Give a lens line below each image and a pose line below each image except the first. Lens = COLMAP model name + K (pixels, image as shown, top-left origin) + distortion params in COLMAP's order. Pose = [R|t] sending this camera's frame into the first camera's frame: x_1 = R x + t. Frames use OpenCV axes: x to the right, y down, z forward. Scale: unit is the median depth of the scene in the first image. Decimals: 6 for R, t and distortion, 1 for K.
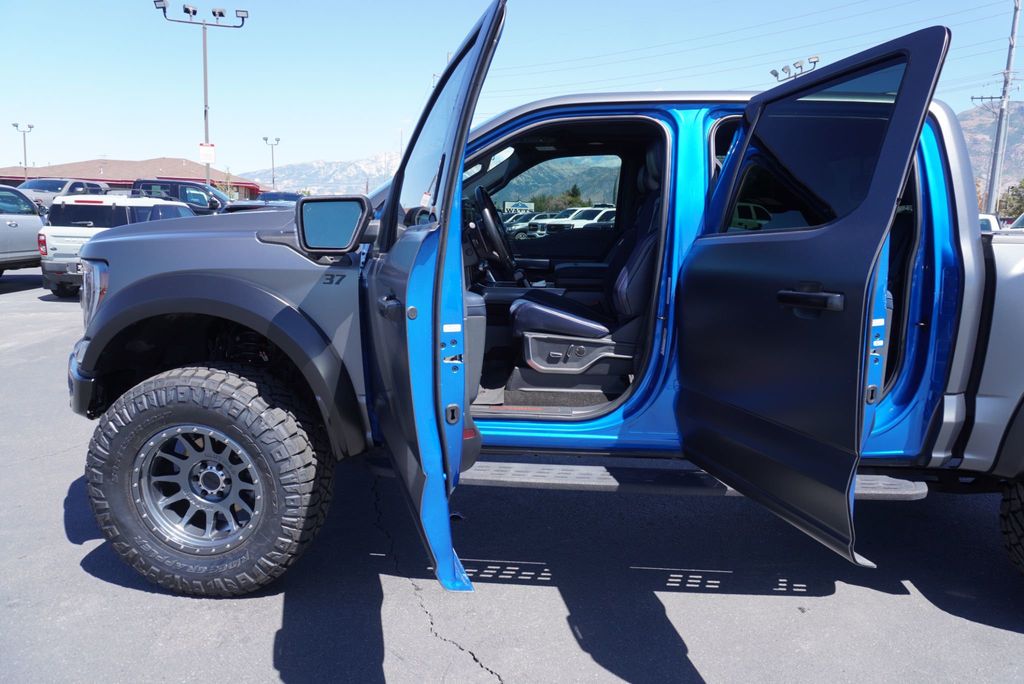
lens RADIAL K [[678.3, 0, 502.0], [0, 678.3, 325.1], [0, 0, 1]] dist [-0.028696, 0.024039]
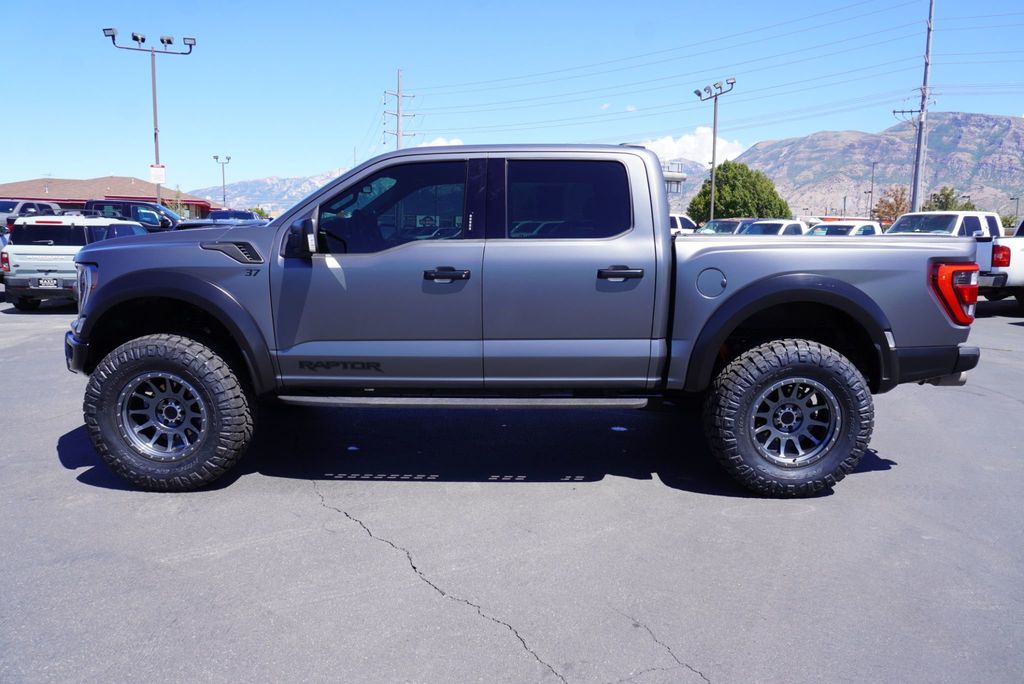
lens RADIAL K [[678.3, 0, 493.3], [0, 678.3, 326.9], [0, 0, 1]] dist [-0.028696, 0.024039]
pose [[0.998549, -0.021970, 0.049163, 0.172365], [0.022802, 0.999605, -0.016438, 0.073566], [-0.048782, 0.017535, 0.998656, -0.431731]]
